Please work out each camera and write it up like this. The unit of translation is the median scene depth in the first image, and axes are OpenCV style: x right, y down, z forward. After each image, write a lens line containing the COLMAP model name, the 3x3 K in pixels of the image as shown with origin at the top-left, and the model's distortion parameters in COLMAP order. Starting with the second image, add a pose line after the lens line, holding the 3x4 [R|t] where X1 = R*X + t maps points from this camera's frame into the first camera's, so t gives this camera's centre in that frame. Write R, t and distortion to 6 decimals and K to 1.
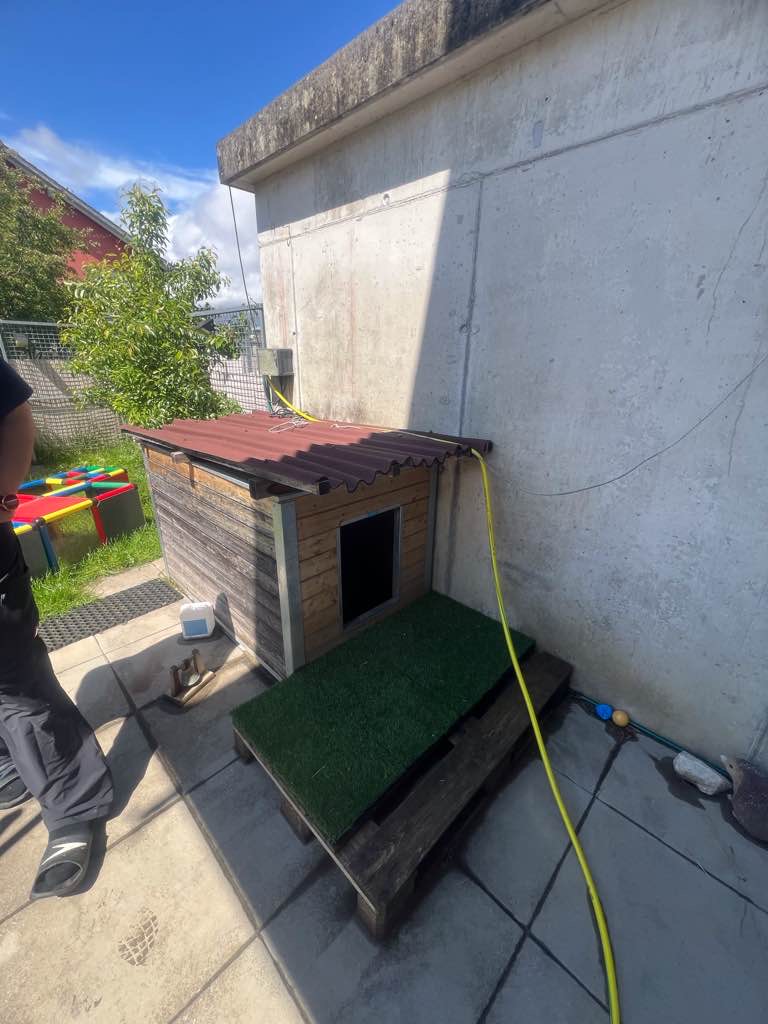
lens RADIAL K [[407.3, 0, 386.2], [0, 407.3, 510.7], [0, 0, 1]] dist [-0.000079, 0.000408]
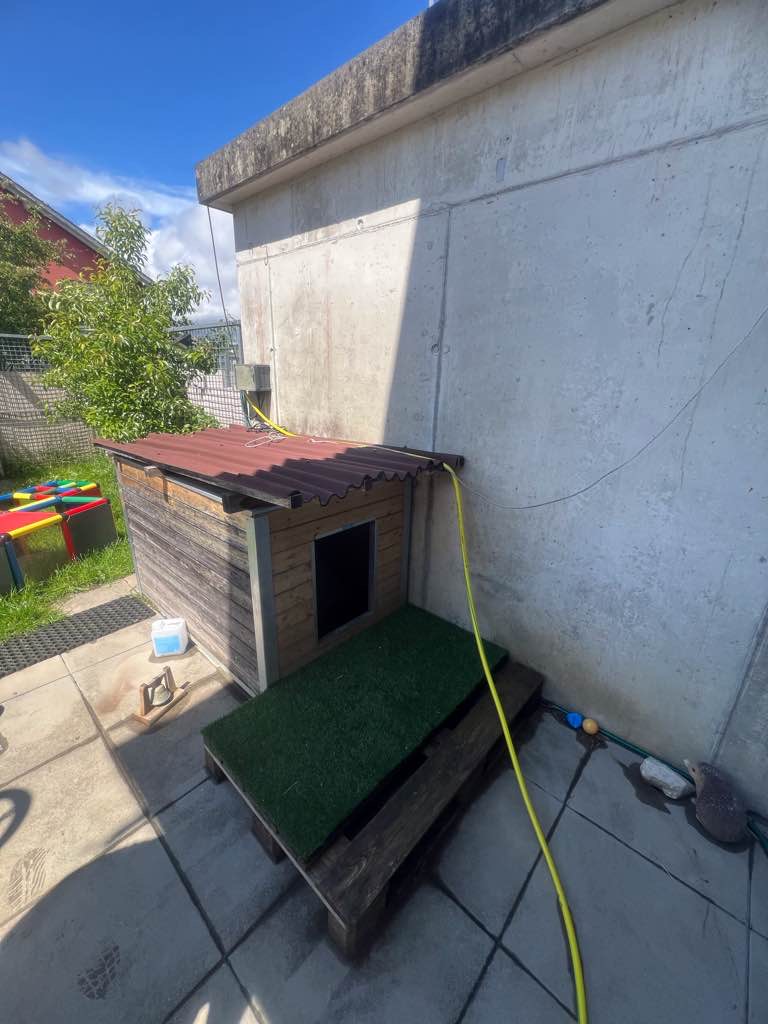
lens RADIAL K [[407.3, 0, 385.7], [0, 407.3, 510.8], [0, 0, 1]] dist [-0.000079, 0.000408]
pose [[0.999011, -0.003393, 0.044335, 0.017390], [0.004891, 0.999419, -0.033742, 0.001197], [-0.044195, 0.033925, 0.998447, -0.016001]]
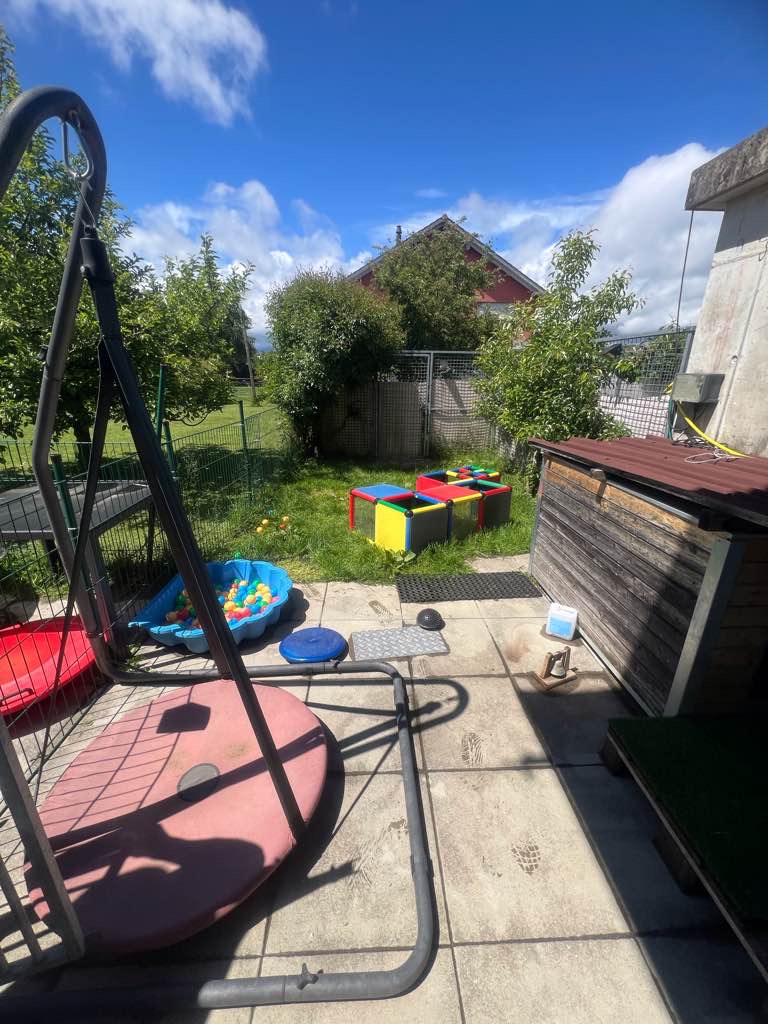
lens RADIAL K [[407.3, 0, 388.2], [0, 407.3, 511.1], [0, 0, 1]] dist [-0.000079, 0.000408]
pose [[0.736084, 0.217343, -0.641048, -0.206615], [-0.241180, 0.969106, 0.051634, 0.047743], [0.632465, 0.116601, 0.765762, -0.196145]]
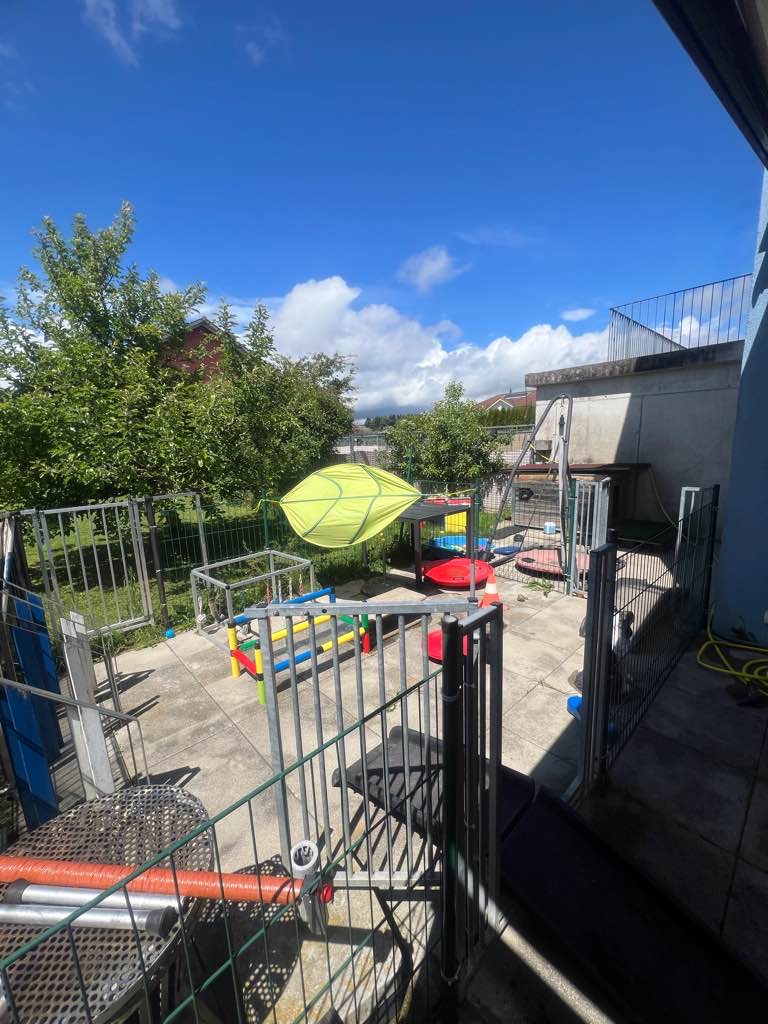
lens RADIAL K [[407.3, 0, 384.9], [0, 407.3, 514.0], [0, 0, 1]] dist [-0.000079, 0.000408]
pose [[0.995827, -0.040429, -0.081819, -1.721667], [0.025362, 0.983804, -0.177445, 0.809132], [0.087668, 0.174629, 0.980724, -2.508567]]
